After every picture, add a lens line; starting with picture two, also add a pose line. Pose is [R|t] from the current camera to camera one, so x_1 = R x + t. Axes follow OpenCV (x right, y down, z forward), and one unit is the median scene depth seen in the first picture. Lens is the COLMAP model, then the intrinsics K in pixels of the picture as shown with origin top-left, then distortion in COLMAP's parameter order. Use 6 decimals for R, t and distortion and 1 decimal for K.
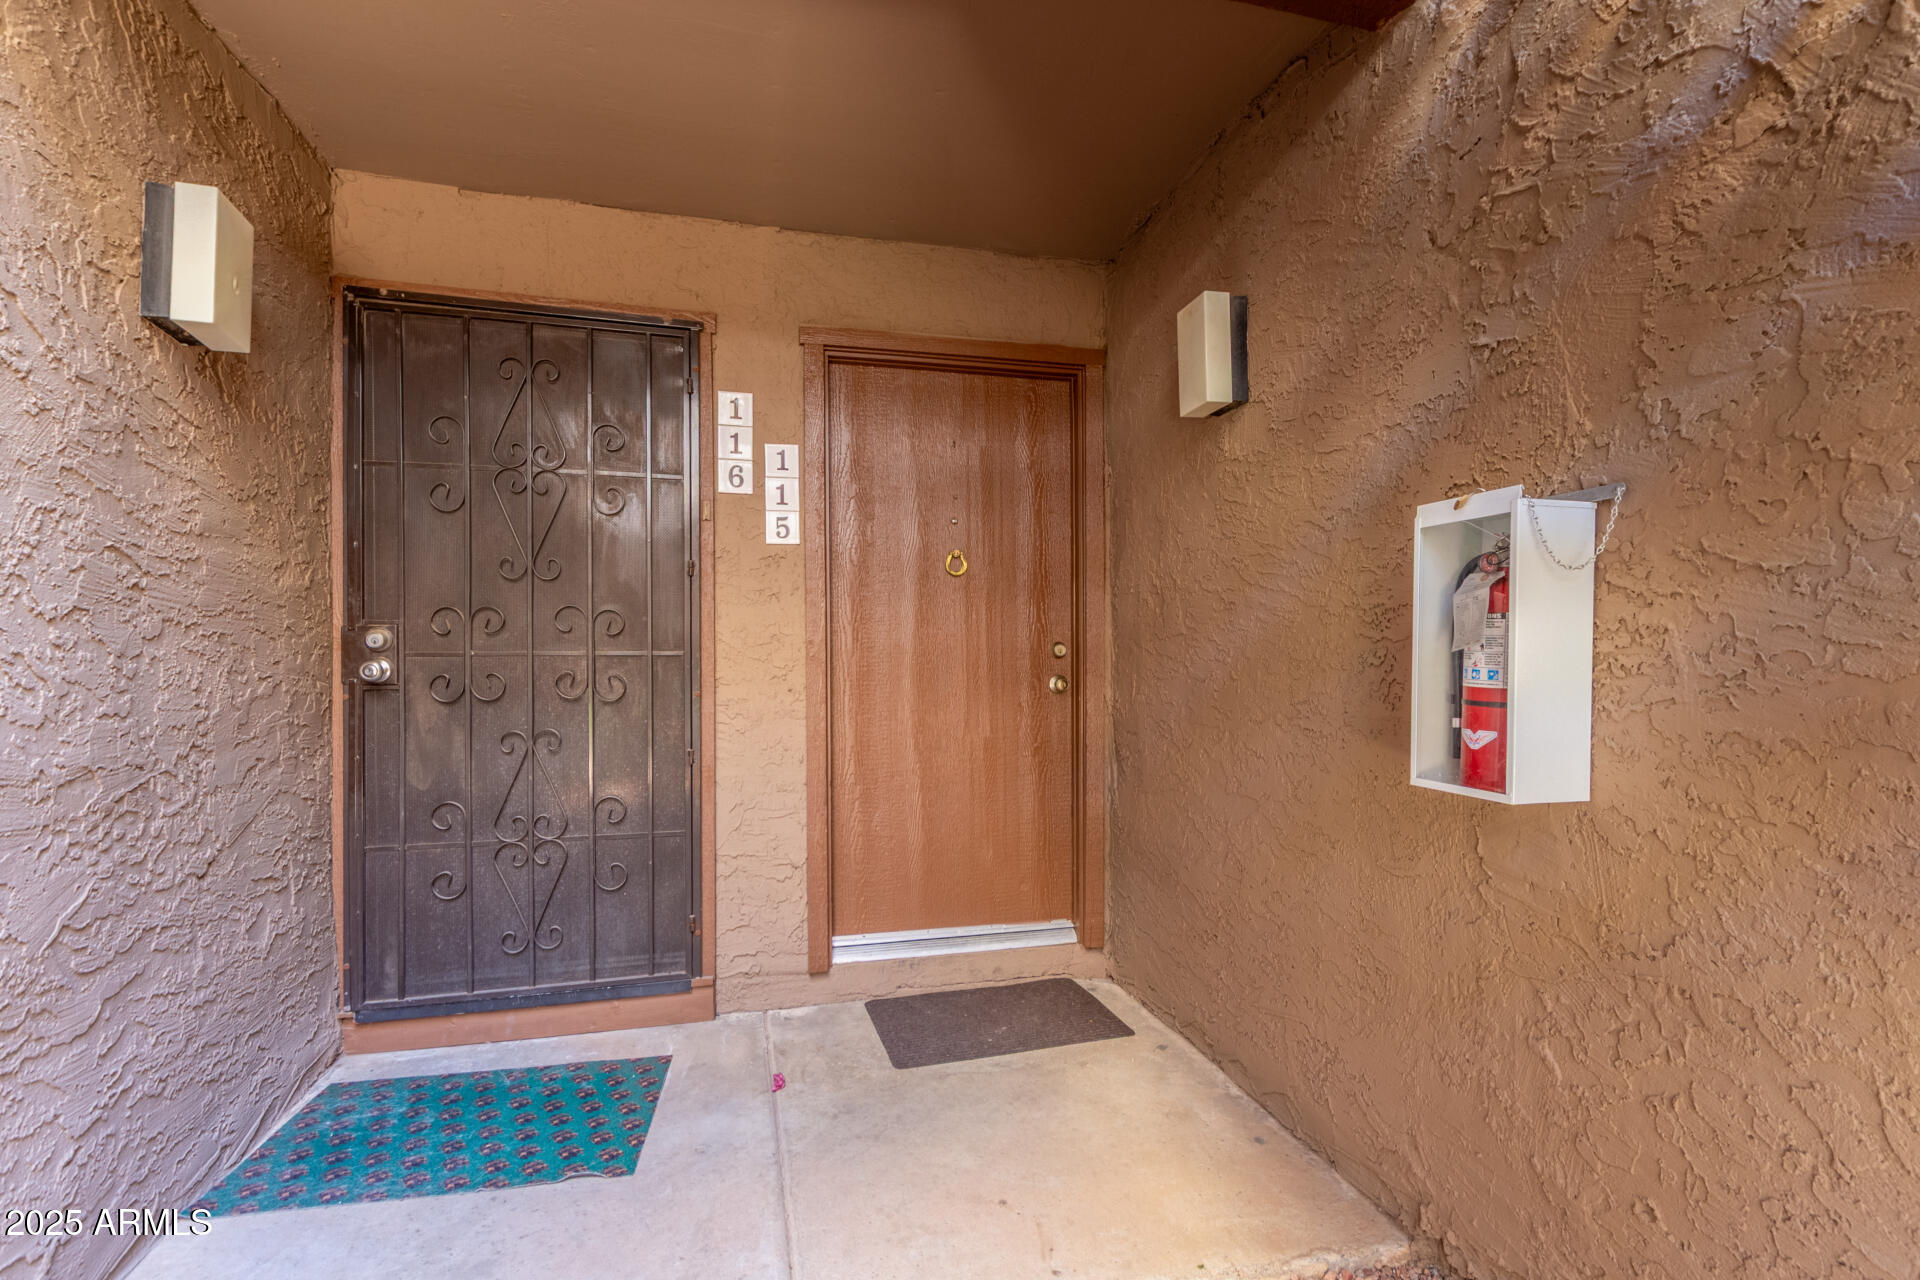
lens RADIAL K [[882.7, 0, 957.9], [0, 882.7, 641.9], [0, 0, 1]] dist [0.007976, -0.001588]
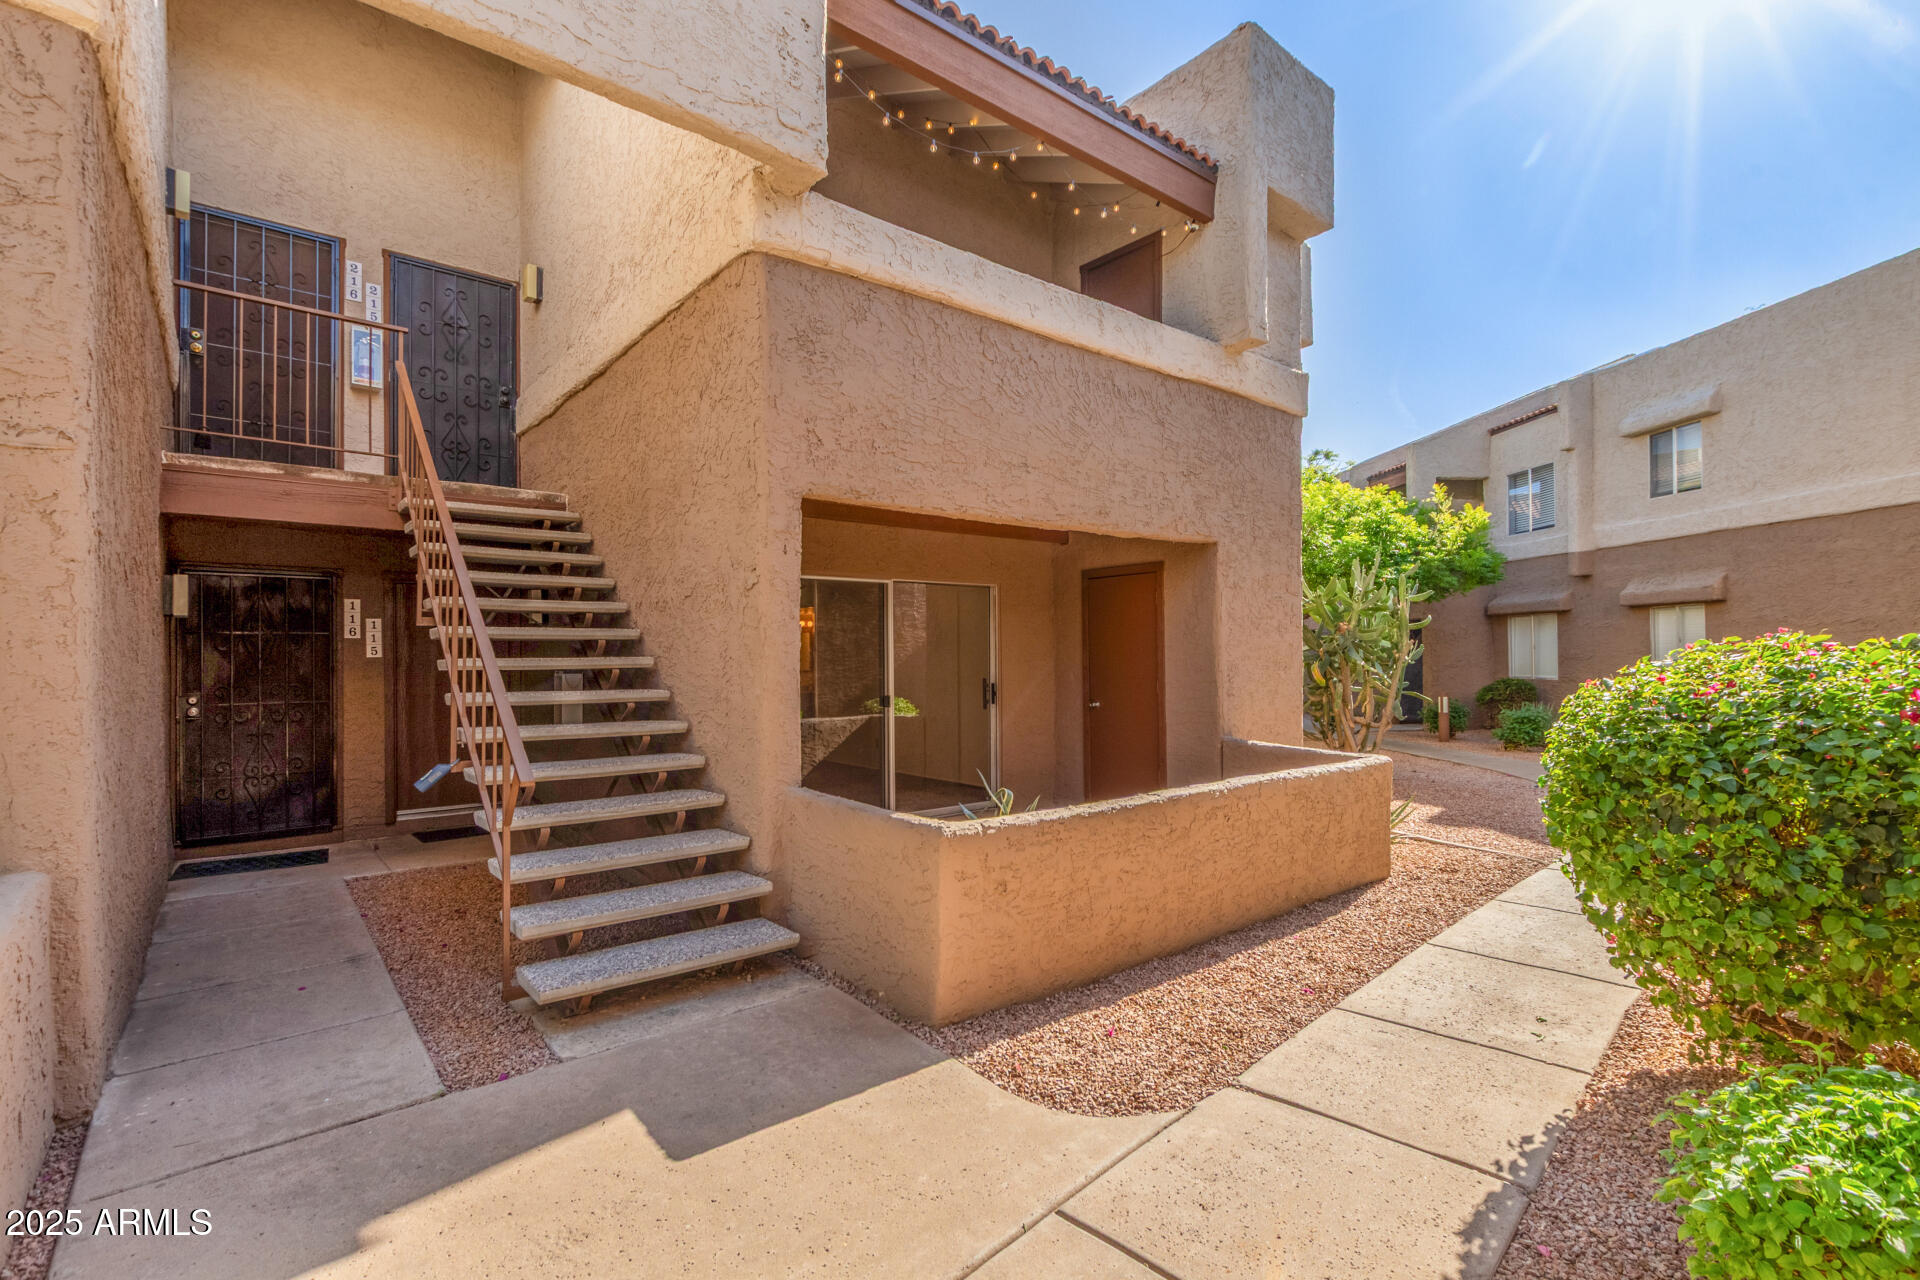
lens RADIAL K [[882.7, 0, 963.8], [0, 882.7, 639.4], [0, 0, 1]] dist [0.007976, -0.001588]
pose [[0.905708, 0.000113, 0.423901, 0.264848], [0.002644, 0.999979, -0.005915, -0.143111], [-0.423893, 0.006478, 0.905689, -2.070141]]
